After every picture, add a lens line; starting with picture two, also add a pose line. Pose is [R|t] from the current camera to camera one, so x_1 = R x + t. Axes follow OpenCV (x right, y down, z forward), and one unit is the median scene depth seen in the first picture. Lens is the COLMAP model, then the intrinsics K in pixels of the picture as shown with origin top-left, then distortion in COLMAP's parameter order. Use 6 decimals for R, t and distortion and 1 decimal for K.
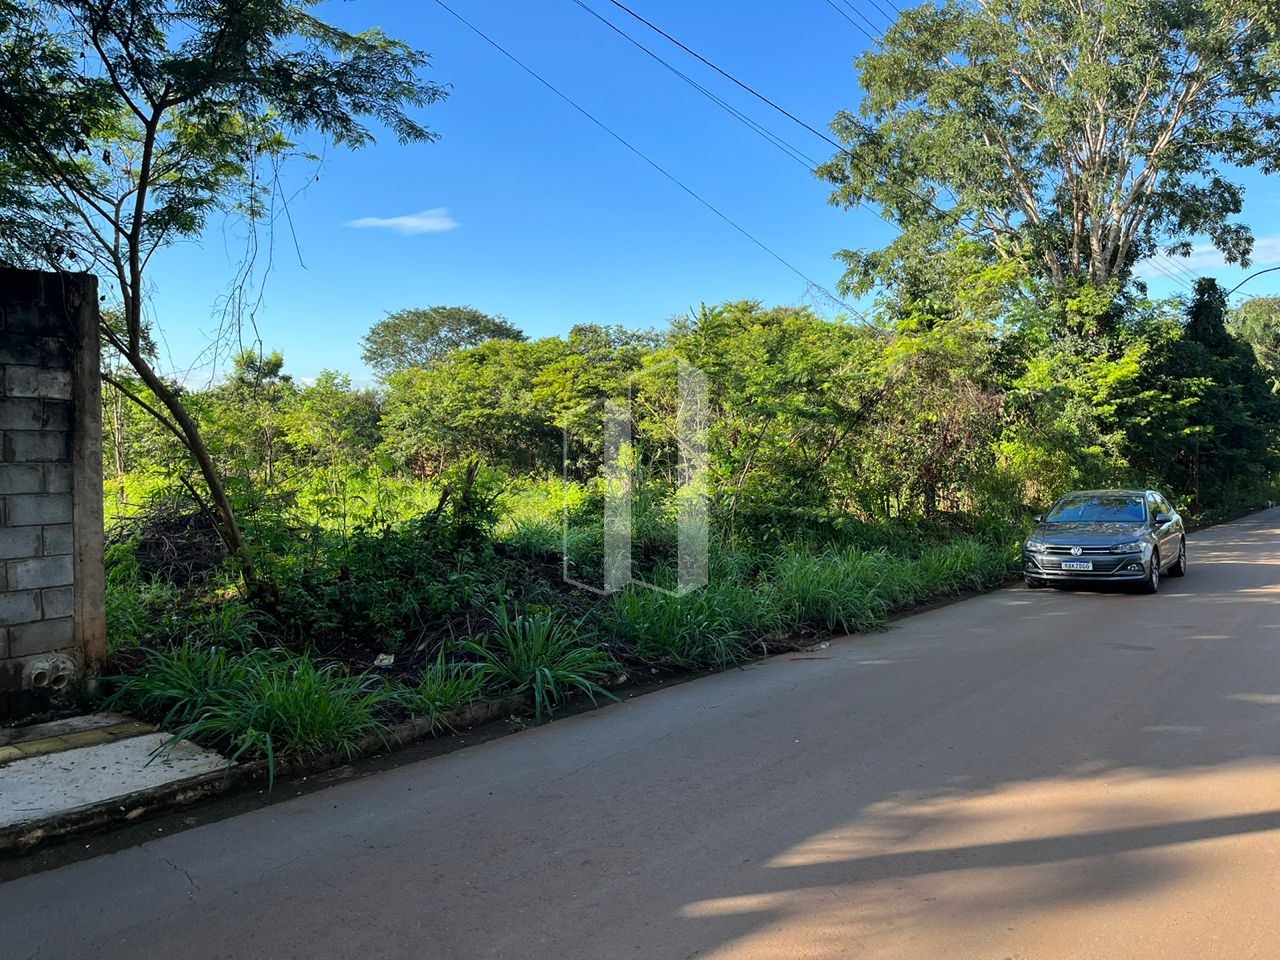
lens RADIAL K [[980.7, 0, 632.6], [0, 980.7, 477.7], [0, 0, 1]] dist [0.077770, -0.108365]
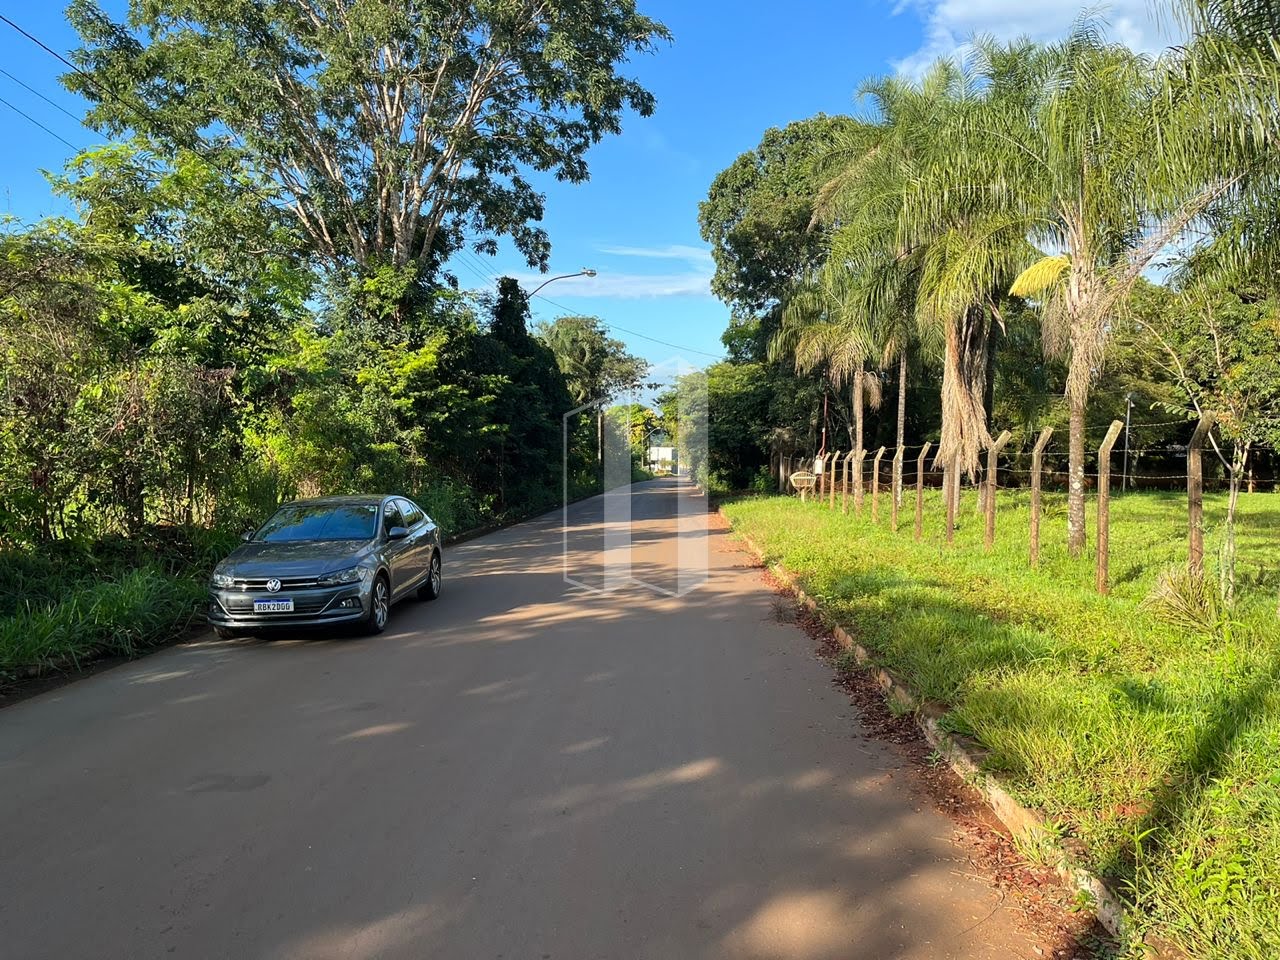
lens RADIAL K [[980.7, 0, 636.6], [0, 980.7, 478.4], [0, 0, 1]] dist [0.077770, -0.108365]
pose [[0.813548, -0.001798, 0.581495, 0.119502], [-0.000295, 0.999994, 0.003504, -0.002139], [-0.581498, -0.003022, 0.813542, 0.133578]]
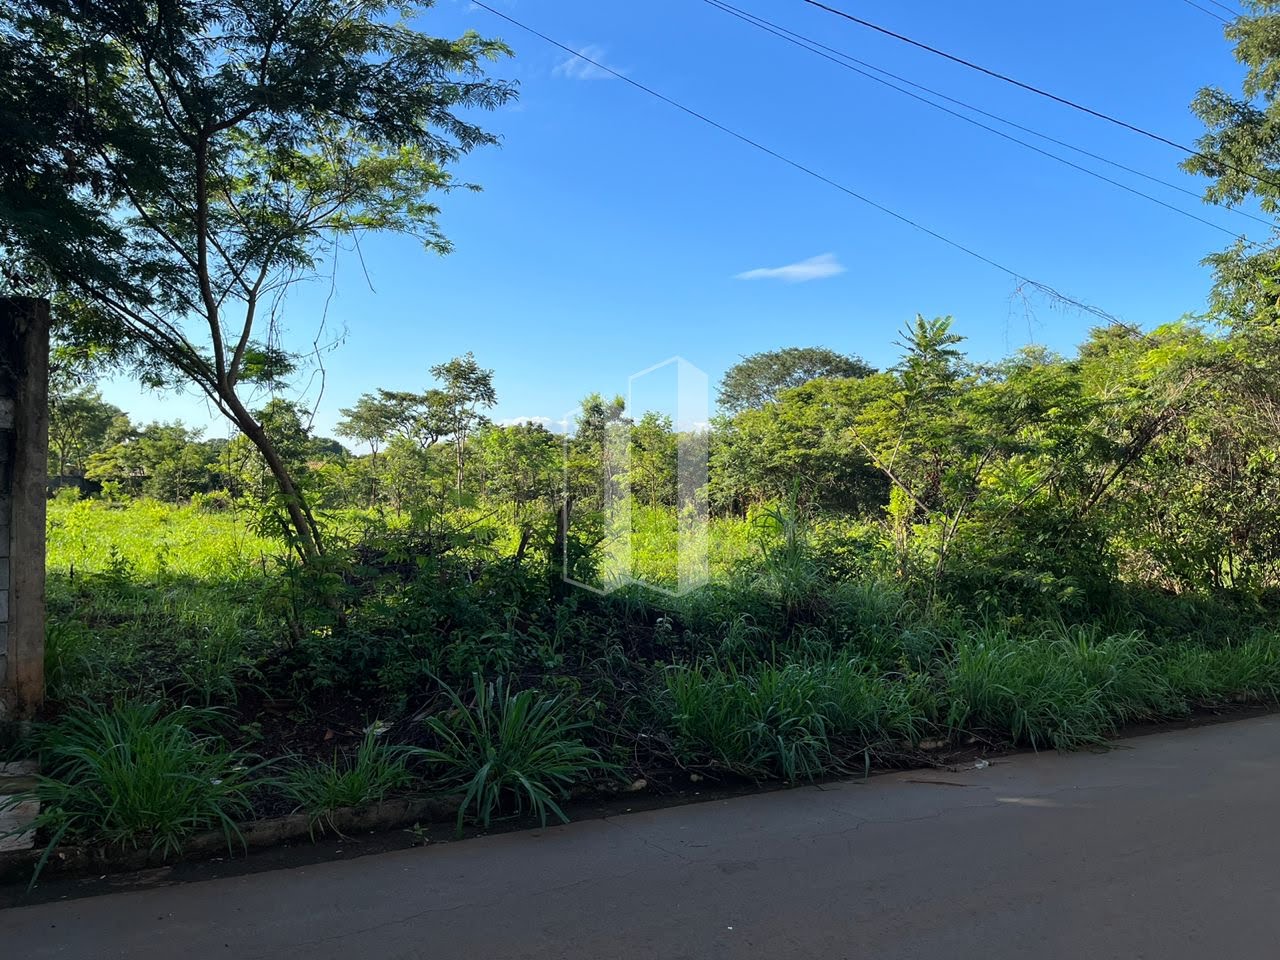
lens RADIAL K [[980.7, 0, 636.6], [0, 980.7, 457.5], [0, 0, 1]] dist [0.077770, -0.108365]
pose [[0.928139, 0.001461, -0.372232, 0.082632], [-0.025107, 0.997961, -0.058687, -0.002139], [0.371387, 0.063816, 0.926283, 0.077646]]
